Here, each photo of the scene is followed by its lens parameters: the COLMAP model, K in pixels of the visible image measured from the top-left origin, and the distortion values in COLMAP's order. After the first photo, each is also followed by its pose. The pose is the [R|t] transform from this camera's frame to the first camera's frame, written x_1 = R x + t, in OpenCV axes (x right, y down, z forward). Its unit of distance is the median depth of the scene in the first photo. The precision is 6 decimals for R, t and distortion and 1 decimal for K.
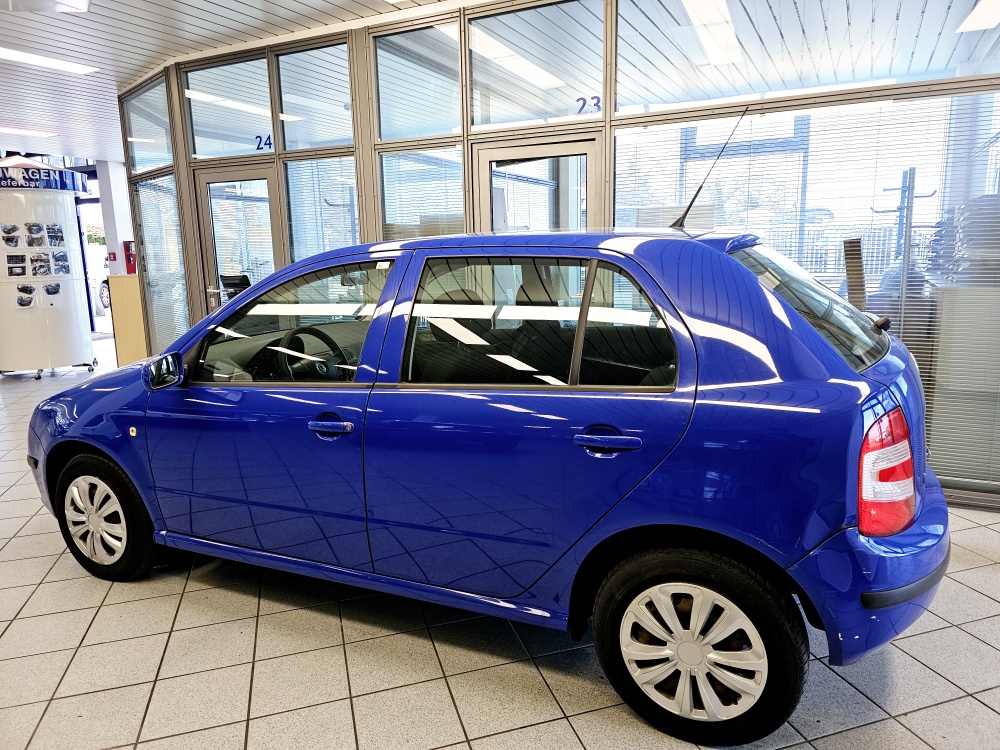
lens RADIAL K [[669.2, 0, 484.2], [0, 669.2, 367.8], [0, 0, 1]] dist [0.060926, -0.046236]
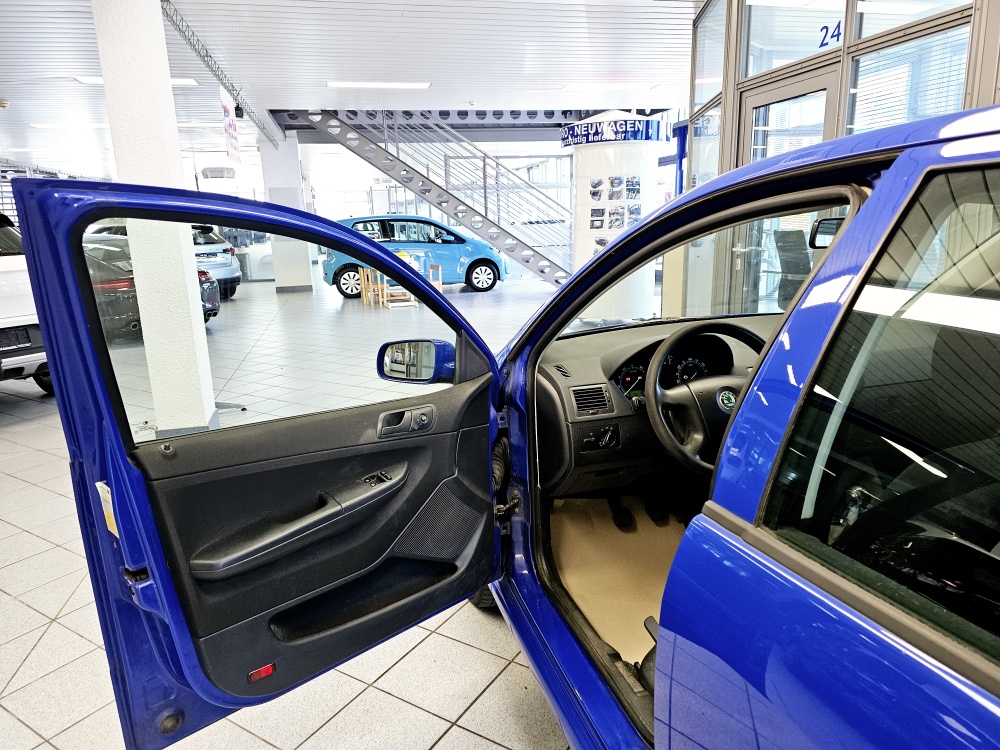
lens RADIAL K [[669.2, 0, 501.6], [0, 669.2, 382.1], [0, 0, 1]] dist [0.060926, -0.046236]
pose [[0.664282, 0.178170, -0.725937, 0.017996], [-0.119176, 0.983999, 0.132453, -0.021143], [0.737920, -0.001472, 0.674886, 0.185889]]
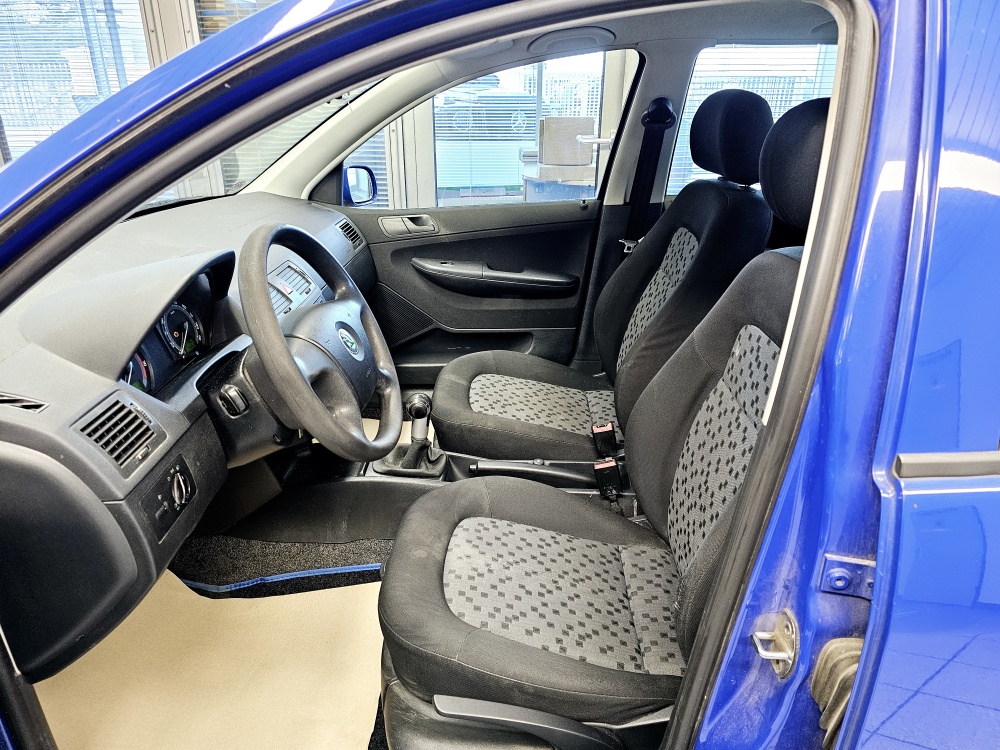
lens RADIAL K [[669.2, 0, 489.9], [0, 669.2, 378.9], [0, 0, 1]] dist [0.060926, -0.046236]
pose [[0.915152, -0.139870, 0.378066, -0.106089], [0.055105, 0.972476, 0.226391, -0.018343], [-0.399325, -0.186349, 0.897671, 0.240868]]
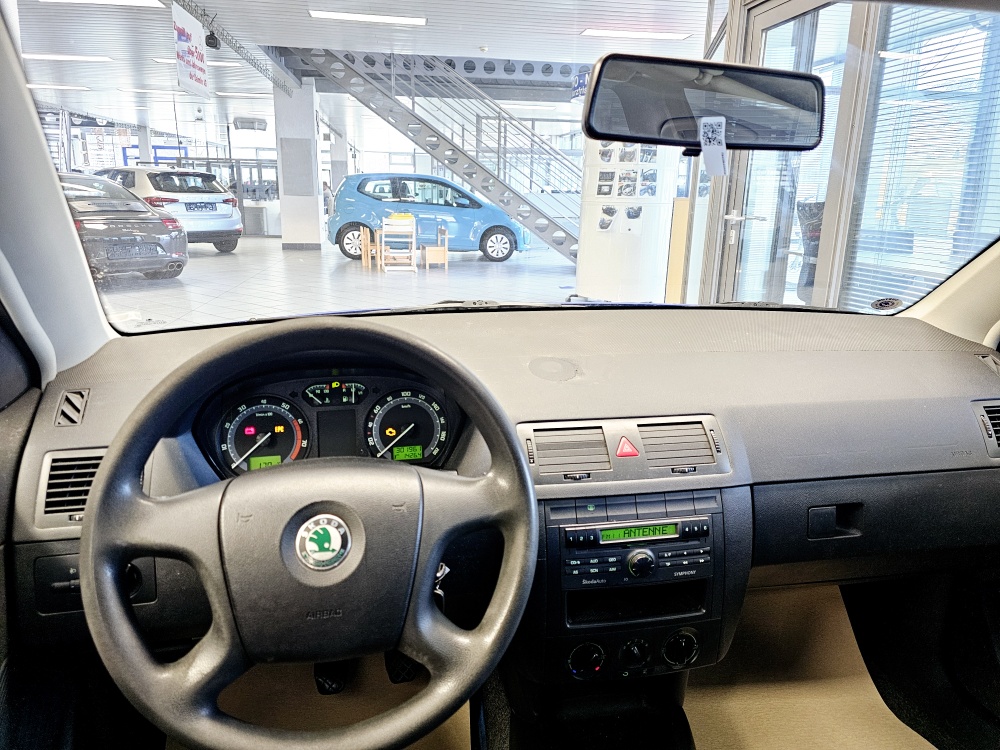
lens RADIAL K [[669.2, 0, 507.8], [0, 669.2, 364.5], [0, 0, 1]] dist [0.060926, -0.046236]
pose [[0.603956, 0.233298, -0.762109, -0.018568], [-0.179135, 0.971470, 0.155427, -0.030590], [0.776626, 0.042649, 0.628516, 0.338946]]
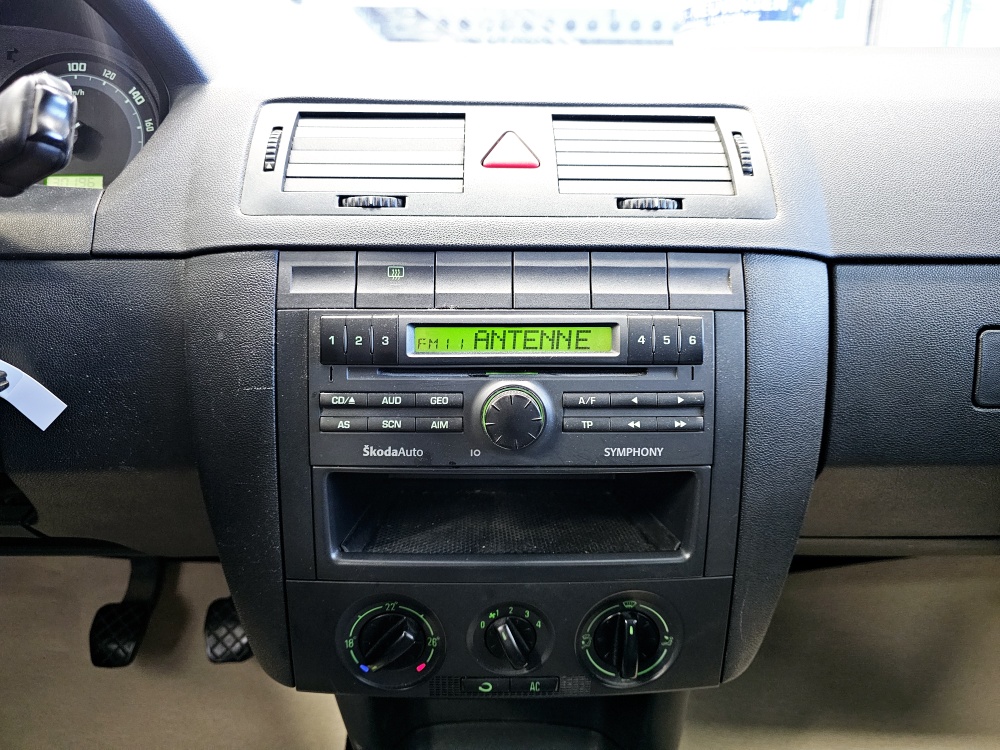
lens RADIAL K [[716.3, 0, 507.1], [0, 716.3, 366.6], [0, 0, 1]] dist [0.002797, -0.007753]
pose [[0.464265, 0.268002, -0.844176, -0.042105], [-0.185082, 0.961435, 0.203440, -0.000426], [0.866143, 0.061792, 0.495962, 0.398530]]
